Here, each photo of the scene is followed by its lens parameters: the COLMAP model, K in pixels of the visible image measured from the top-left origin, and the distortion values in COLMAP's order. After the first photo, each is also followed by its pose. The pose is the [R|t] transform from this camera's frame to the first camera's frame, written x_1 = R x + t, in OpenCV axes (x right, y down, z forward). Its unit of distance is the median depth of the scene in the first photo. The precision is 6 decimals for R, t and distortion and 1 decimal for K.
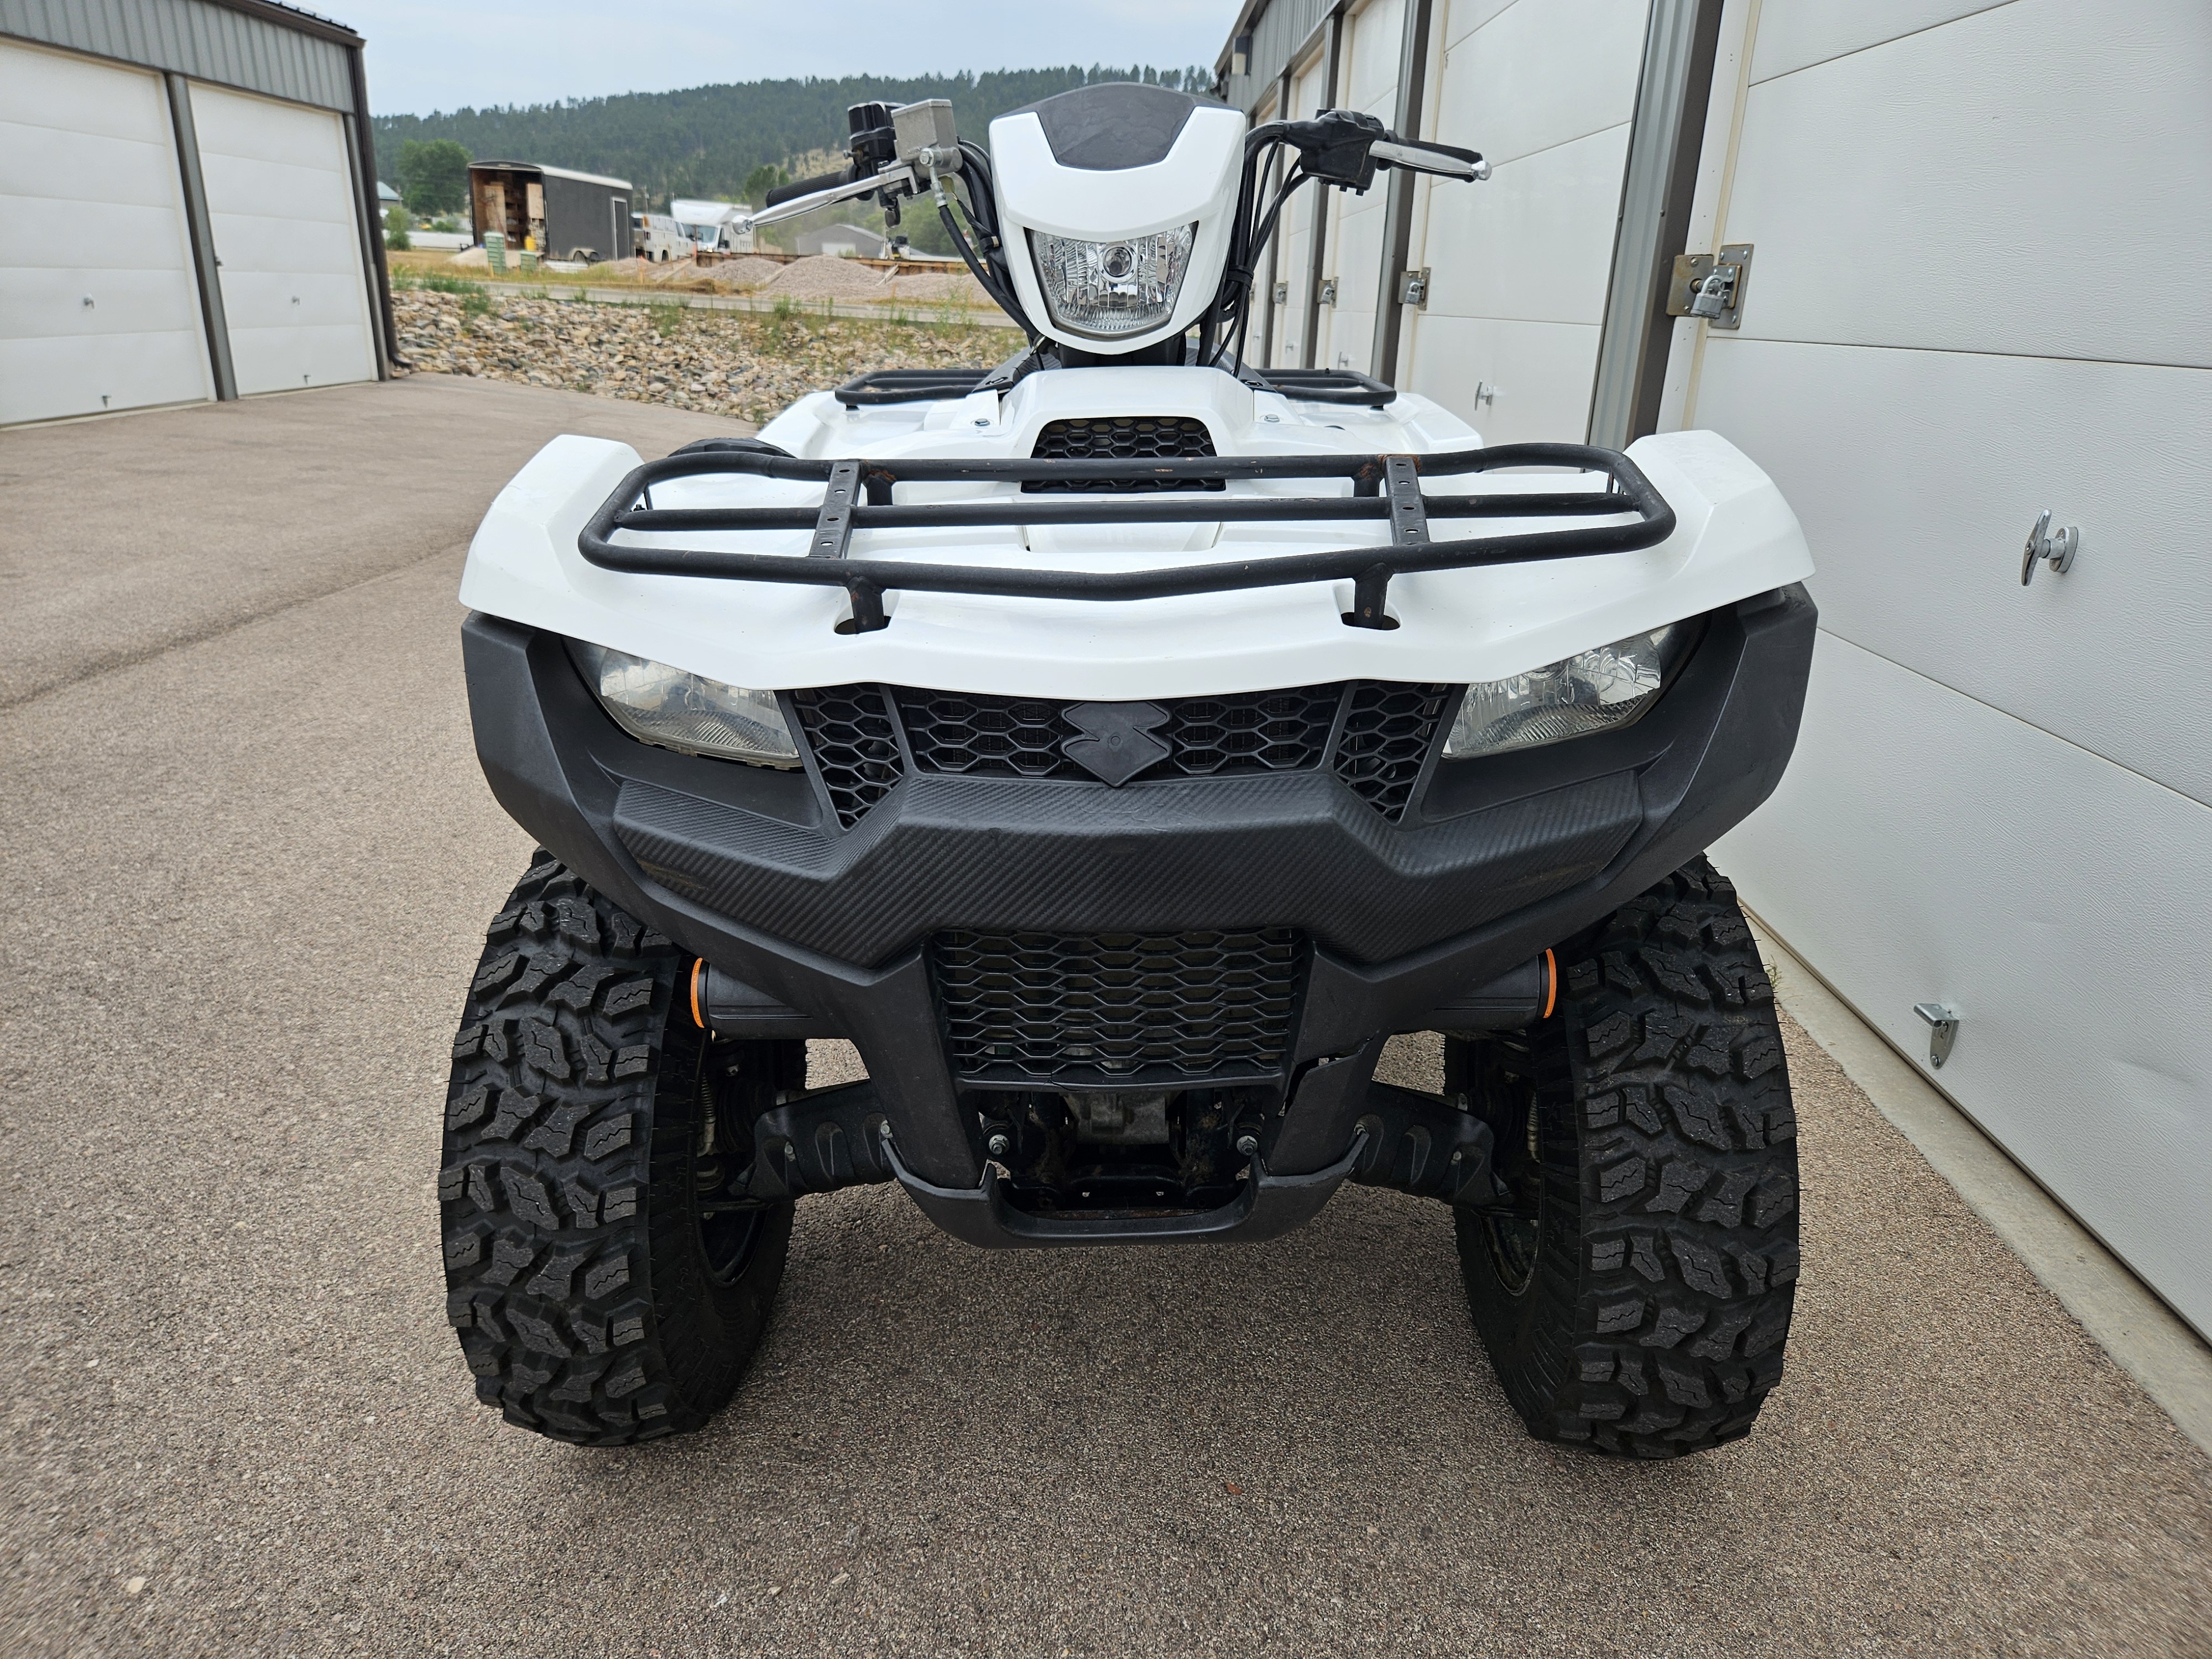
lens RADIAL K [[1476.9, 0, 1115.5], [0, 1476.9, 832.2], [0, 0, 1]] dist [0.000580, -0.002318]
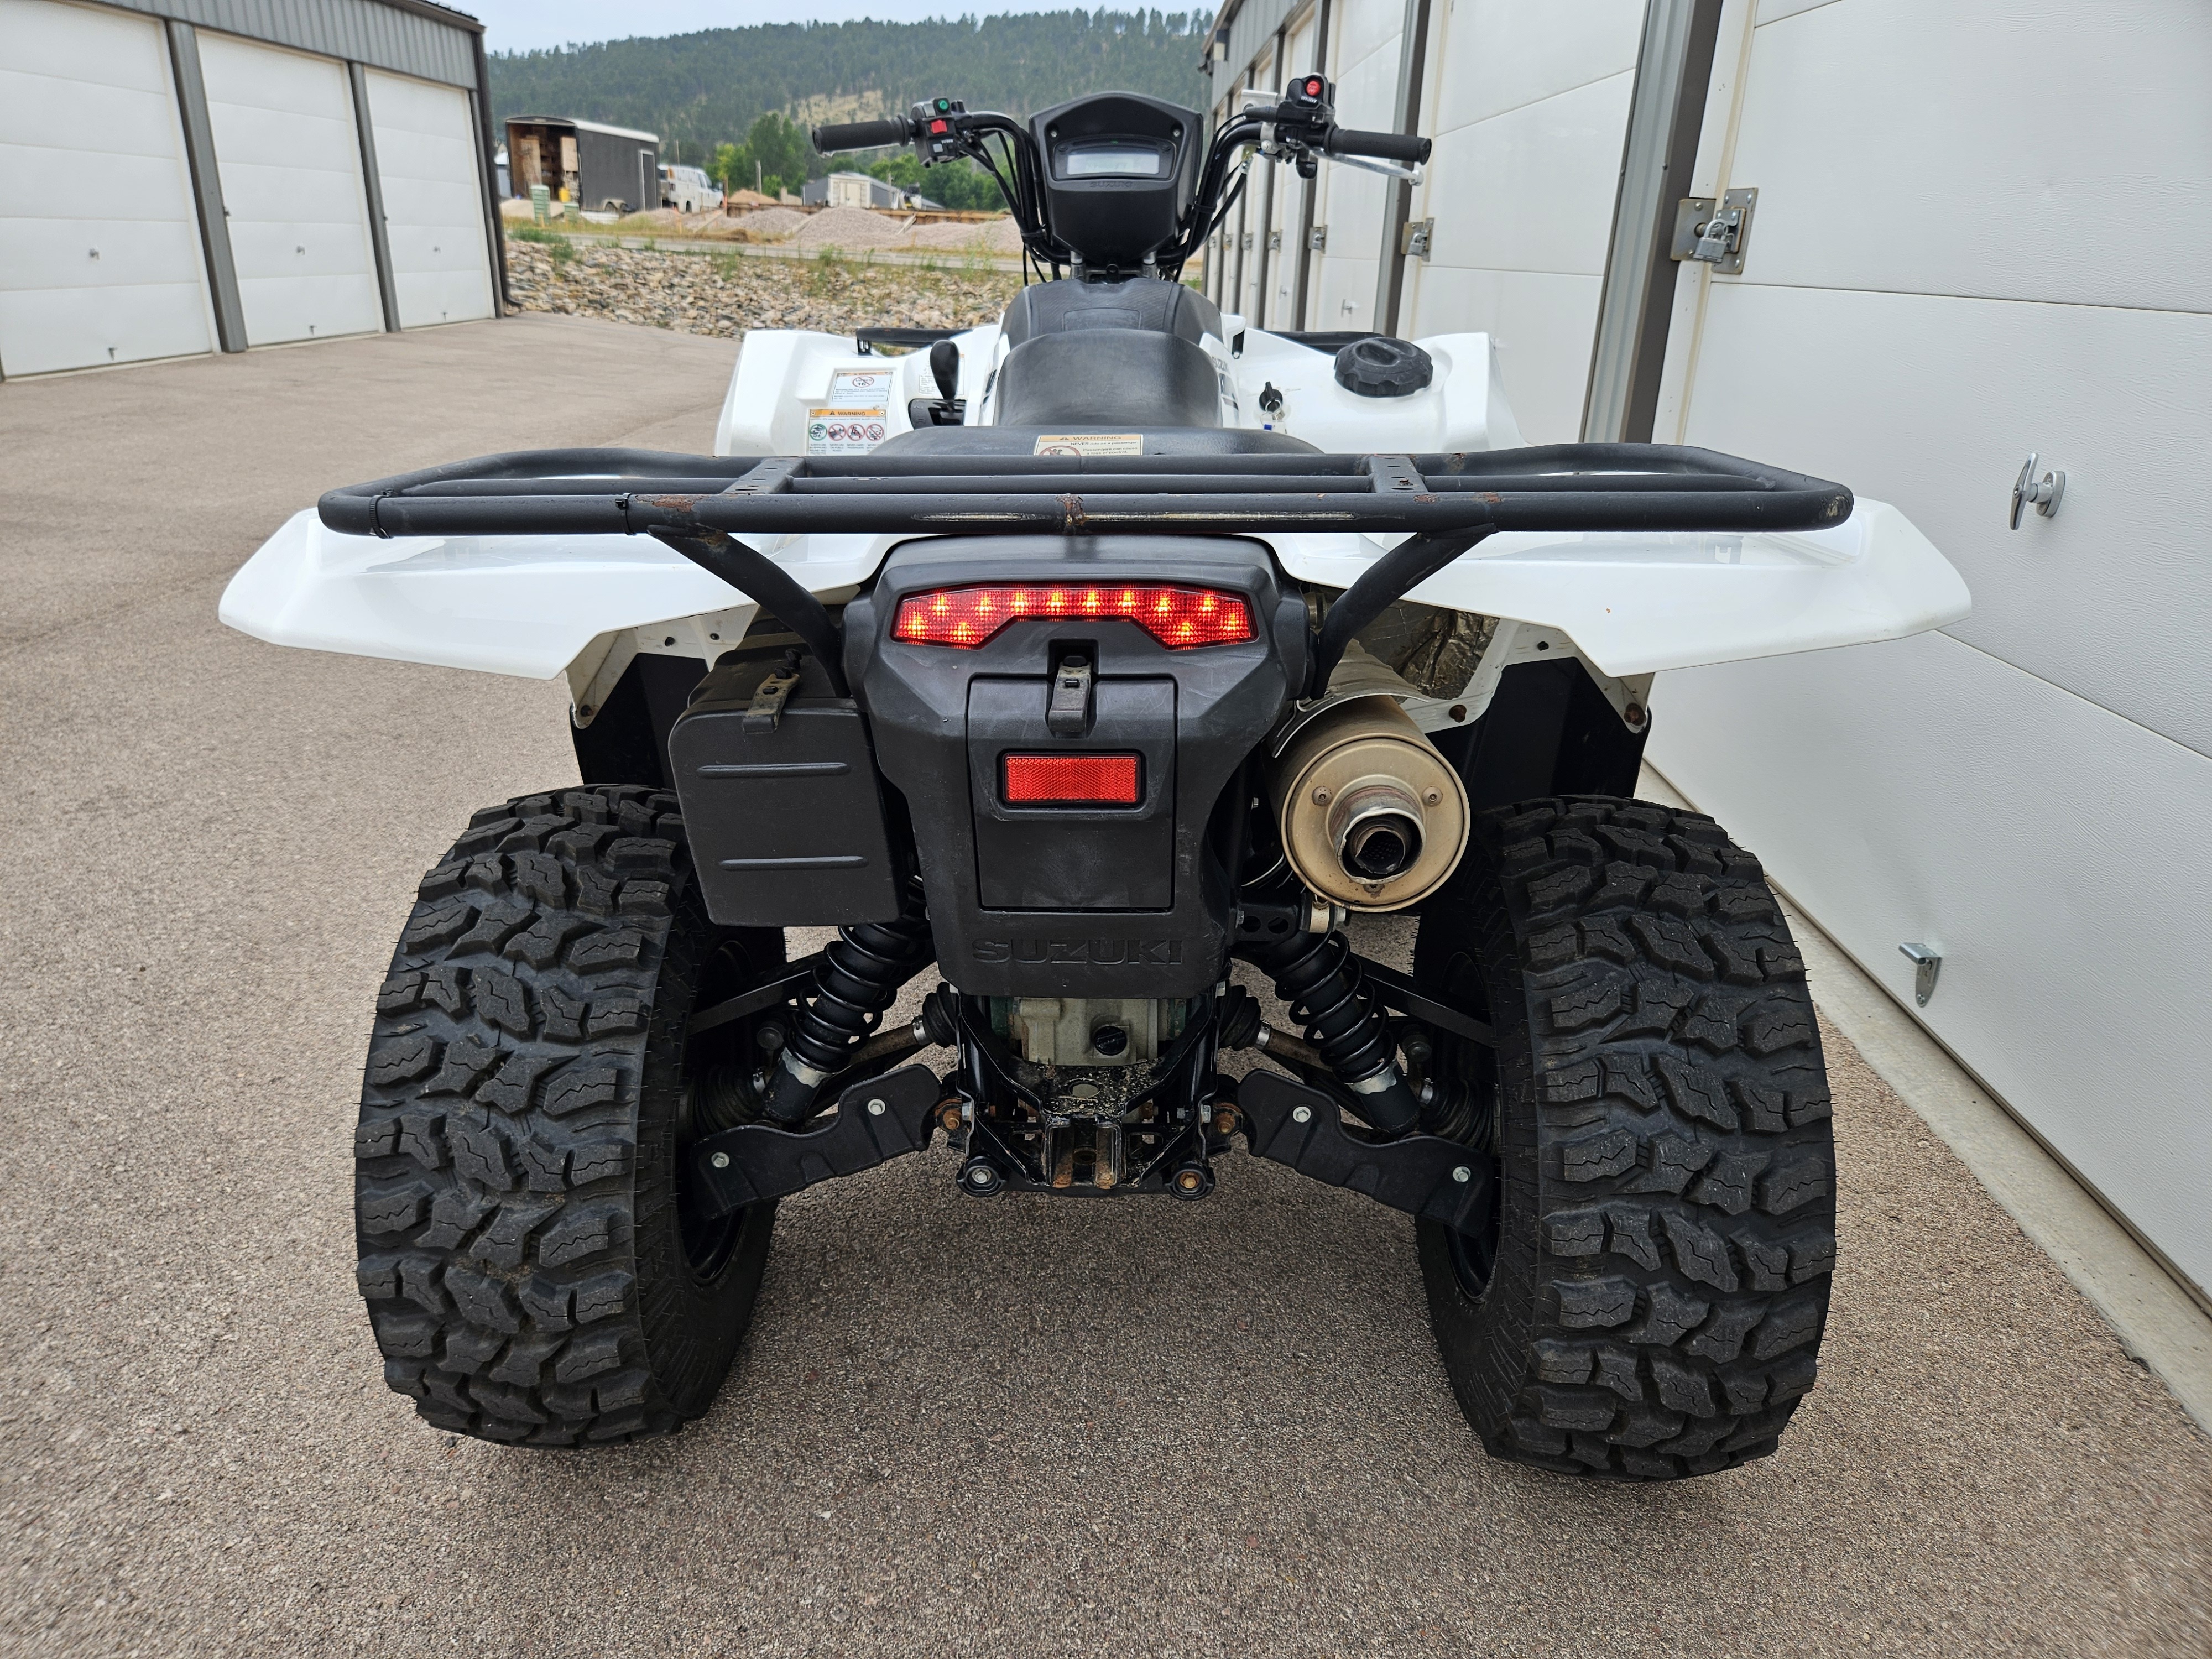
lens RADIAL K [[1472.7, 0, 1106.0], [0, 1472.7, 829.5], [0, 0, 1]] dist [0.000557, -0.001610]
pose [[0.999957, 0.001550, -0.009151, 0.001298], [-0.001273, 0.999546, 0.030107, 0.053418], [0.009194, -0.030094, 0.999505, -0.147098]]
